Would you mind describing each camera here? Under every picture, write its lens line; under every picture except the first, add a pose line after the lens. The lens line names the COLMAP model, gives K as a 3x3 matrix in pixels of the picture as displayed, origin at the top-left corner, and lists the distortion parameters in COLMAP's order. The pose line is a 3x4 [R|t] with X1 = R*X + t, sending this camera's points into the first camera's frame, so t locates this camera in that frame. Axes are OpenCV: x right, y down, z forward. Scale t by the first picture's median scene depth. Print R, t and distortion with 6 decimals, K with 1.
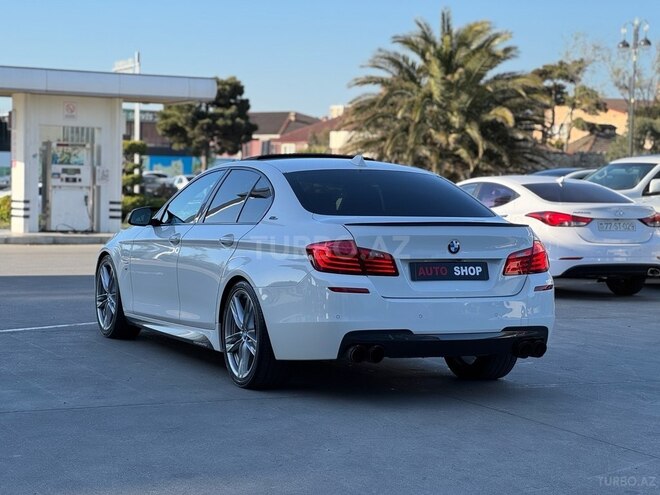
lens RADIAL K [[1451.5, 0, 326.1], [0, 1451.5, 247.2], [0, 0, 1]] dist [0.005353, 2.535625]
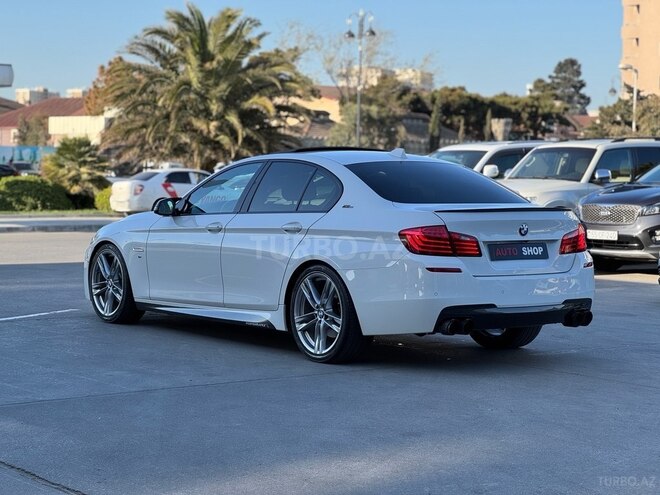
lens RADIAL K [[1451.5, 0, 326.1], [0, 1451.5, 247.2], [0, 0, 1]] dist [0.005353, 2.535625]
pose [[0.978585, -0.021072, 0.204762, -0.198555], [0.019015, 0.999747, 0.012009, -0.002131], [-0.204964, -0.007858, 0.978738, -0.048229]]
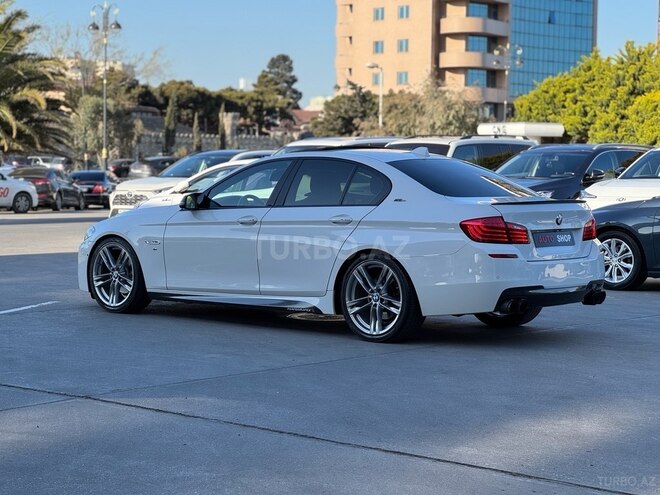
lens RADIAL K [[1451.5, 0, 326.1], [0, 1451.5, 247.2], [0, 0, 1]] dist [0.005353, 2.535625]
pose [[0.917286, -0.034915, 0.396695, -0.410397], [0.028696, 0.999355, 0.021602, -0.006417], [-0.397193, -0.008431, 0.917696, -0.059359]]
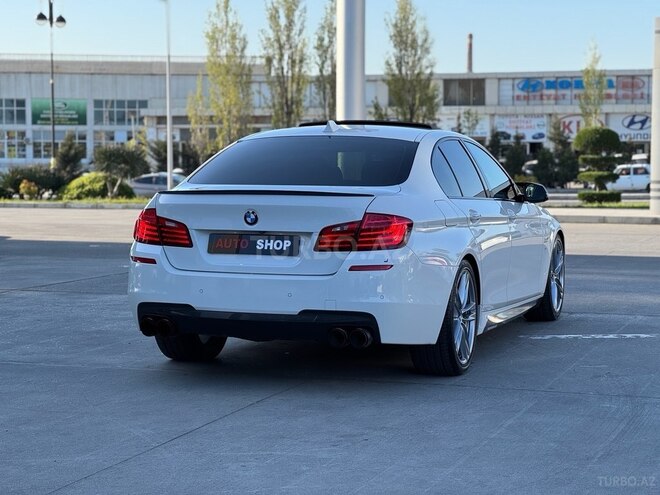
lens RADIAL K [[1451.5, 0, 326.1], [0, 1451.5, 247.2], [0, 0, 1]] dist [0.005353, 2.535625]
pose [[0.715324, 0.028669, -0.698204, 0.509343], [-0.022079, 0.999586, 0.018423, 0.000505], [0.698444, 0.002237, 0.715662, 0.263068]]
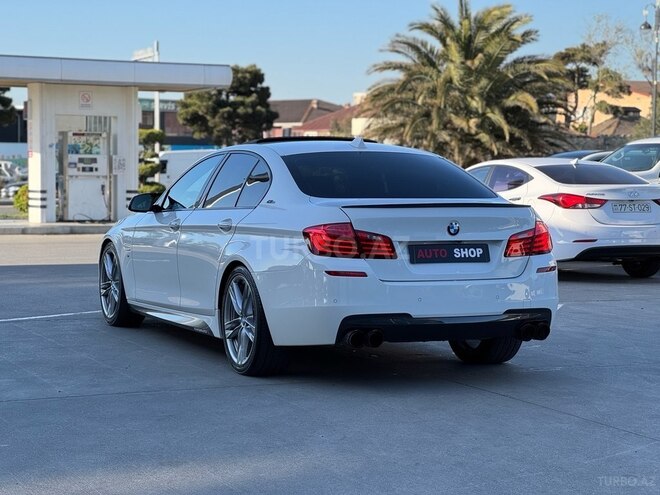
lens RADIAL K [[1451.5, 0, 326.1], [0, 1451.5, 247.2], [0, 0, 1]] dist [0.005353, 2.535625]
pose [[0.999779, -0.012282, -0.017035, 0.012573], [0.012427, 0.999887, 0.008412, 0.002090], [0.016929, -0.008621, 0.999820, 0.011770]]
